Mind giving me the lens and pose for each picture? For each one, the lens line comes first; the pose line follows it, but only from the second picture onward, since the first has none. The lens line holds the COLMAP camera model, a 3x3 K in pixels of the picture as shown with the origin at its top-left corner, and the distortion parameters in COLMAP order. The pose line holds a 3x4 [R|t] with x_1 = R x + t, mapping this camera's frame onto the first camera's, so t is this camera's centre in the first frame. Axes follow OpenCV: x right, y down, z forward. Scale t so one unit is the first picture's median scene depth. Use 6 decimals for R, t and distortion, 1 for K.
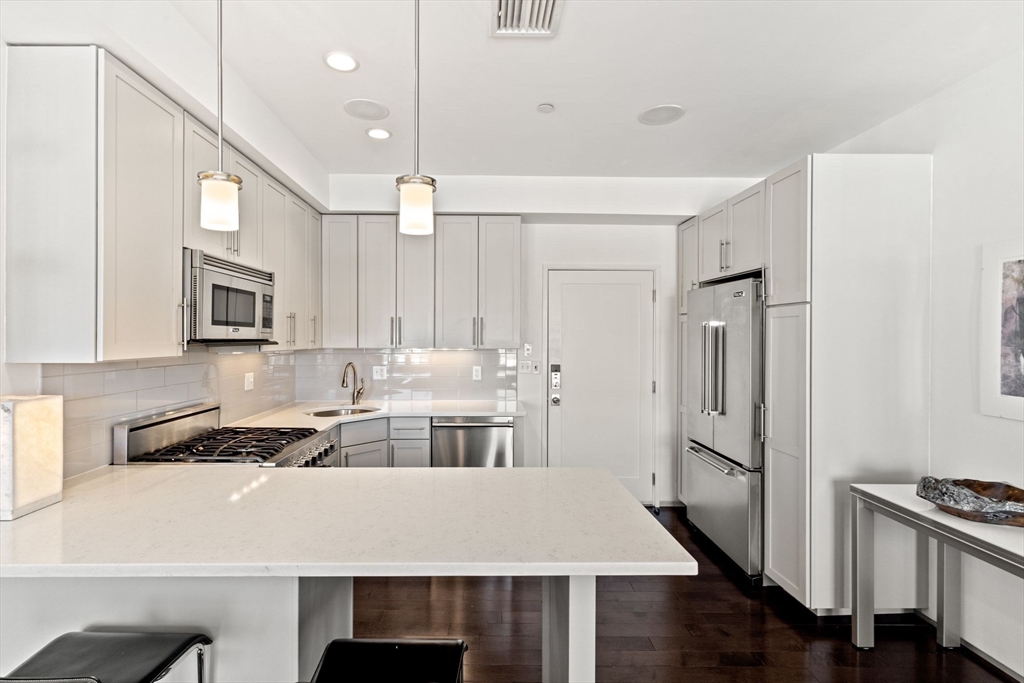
lens RADIAL K [[490.7, 0, 513.6], [0, 490.7, 336.1], [0, 0, 1]] dist [0.001096, -0.000074]
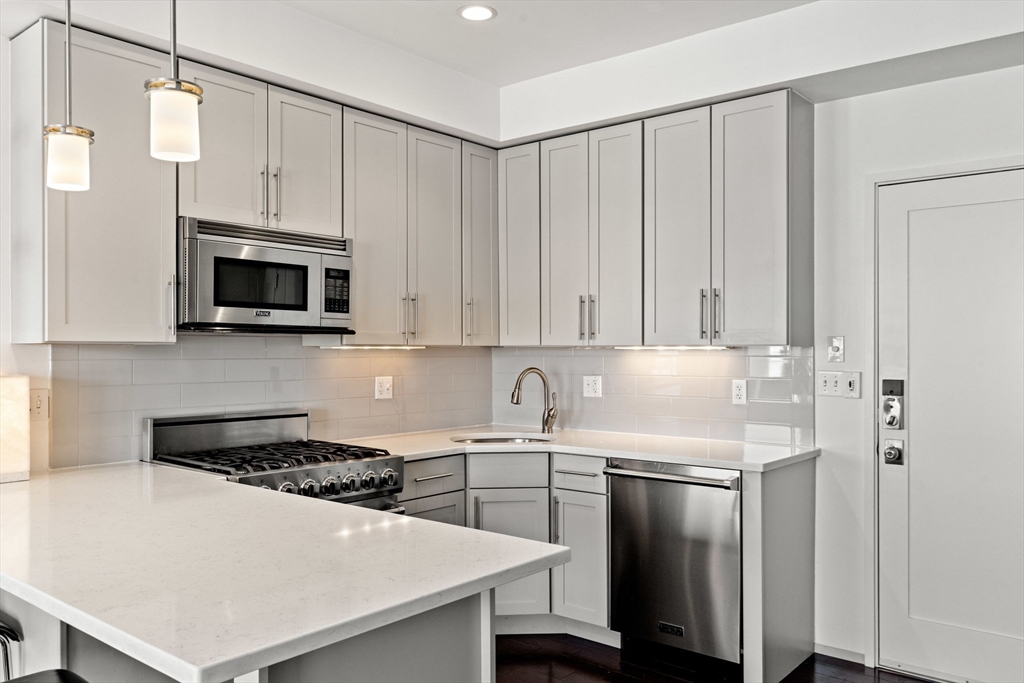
lens RADIAL K [[809.7, 0, 510.3], [0, 809.7, 346.3], [0, 0, 1]] dist [0.003418, 0.001076]
pose [[0.745018, -0.005727, -0.667020, 0.415993], [0.004724, 0.999983, -0.003308, 0.032065], [0.667028, -0.000686, 0.745032, 0.189611]]
